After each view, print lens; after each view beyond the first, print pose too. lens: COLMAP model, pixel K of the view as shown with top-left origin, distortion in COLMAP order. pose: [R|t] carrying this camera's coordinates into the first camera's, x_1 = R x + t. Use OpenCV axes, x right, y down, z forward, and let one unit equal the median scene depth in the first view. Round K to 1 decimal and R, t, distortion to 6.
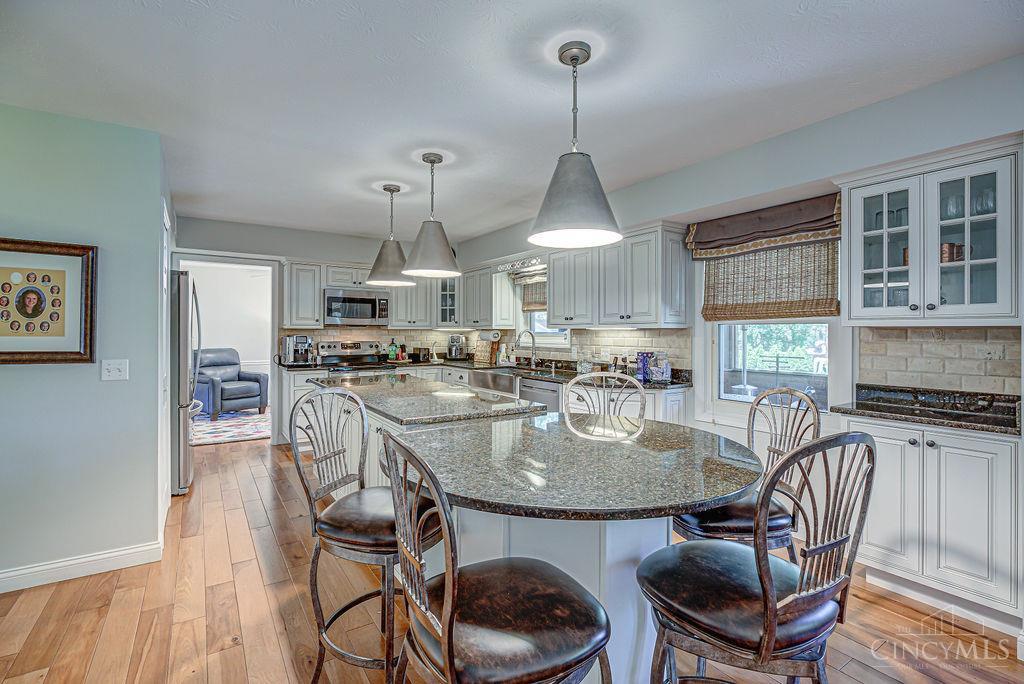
lens RADIAL K [[466.0, 0, 510.5], [0, 466.0, 333.7], [0, 0, 1]] dist [-0.005481, 0.000521]
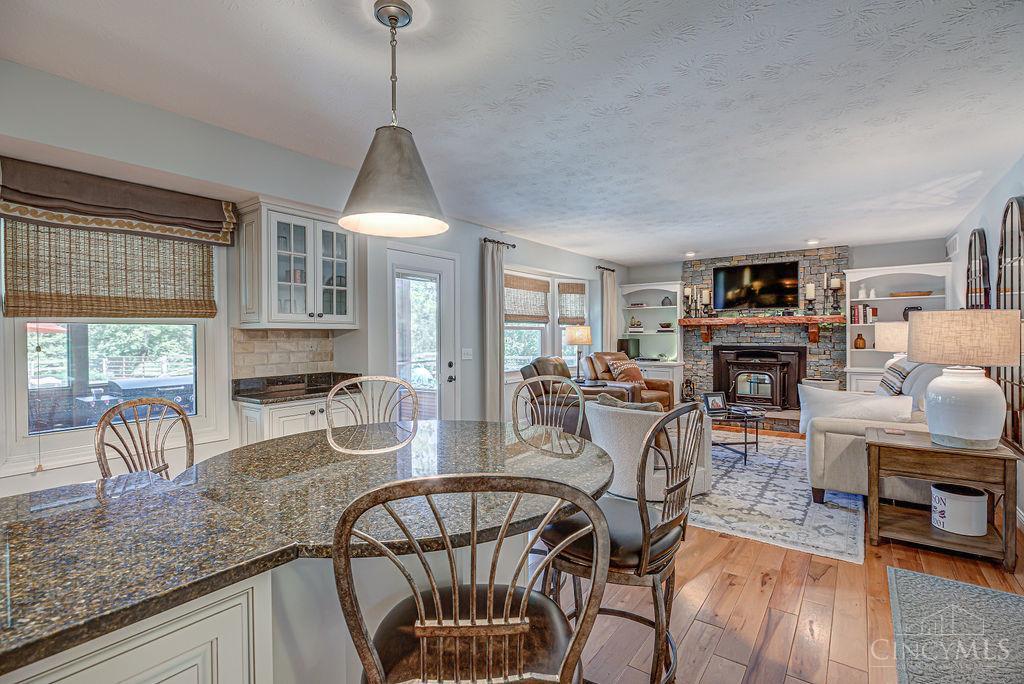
lens RADIAL K [[466.0, 0, 510.9], [0, 466.0, 339.5], [0, 0, 1]] dist [-0.005481, 0.000521]
pose [[-0.337846, -0.015458, 0.941075, -0.691186], [0.006299, 0.999806, 0.018684, -0.006746], [-0.941180, 0.012240, -0.337683, 1.001165]]
